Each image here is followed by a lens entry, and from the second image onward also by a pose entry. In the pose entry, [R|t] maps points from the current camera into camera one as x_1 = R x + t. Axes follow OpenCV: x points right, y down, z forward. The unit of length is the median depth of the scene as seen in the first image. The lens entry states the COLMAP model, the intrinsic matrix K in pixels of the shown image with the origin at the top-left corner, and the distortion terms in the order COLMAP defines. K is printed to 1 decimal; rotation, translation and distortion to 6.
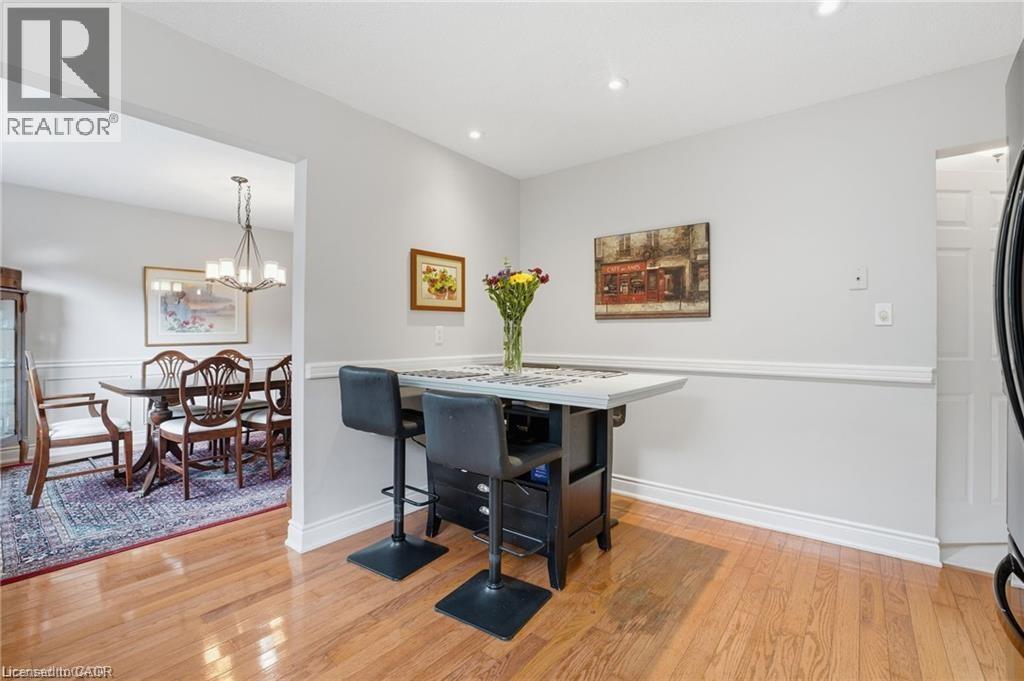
lens RADIAL K [[453.2, 0, 507.1], [0, 453.2, 338.3], [0, 0, 1]] dist [-0.016397, -0.000077]
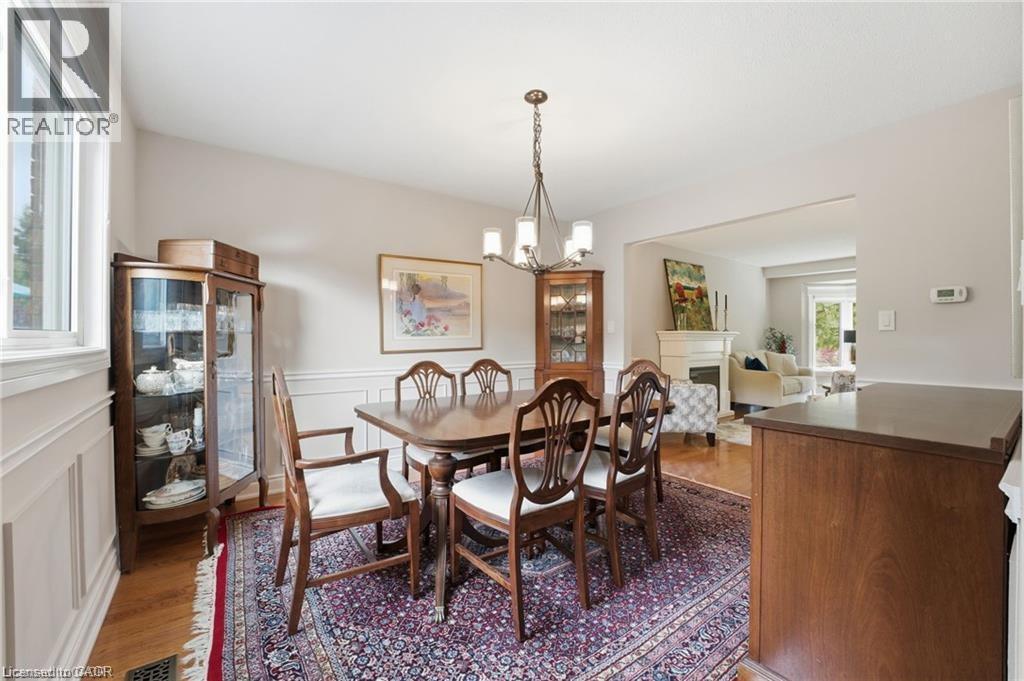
lens RADIAL K [[425.6, 0, 512.0], [0, 425.6, 348.5], [0, 0, 1]] dist [-0.036749, -0.000041]
pose [[0.964991, 0.000697, -0.262281, -0.463480], [0.003582, 0.999868, 0.015835, -0.003417], [0.262257, -0.016220, 0.964862, 0.399699]]
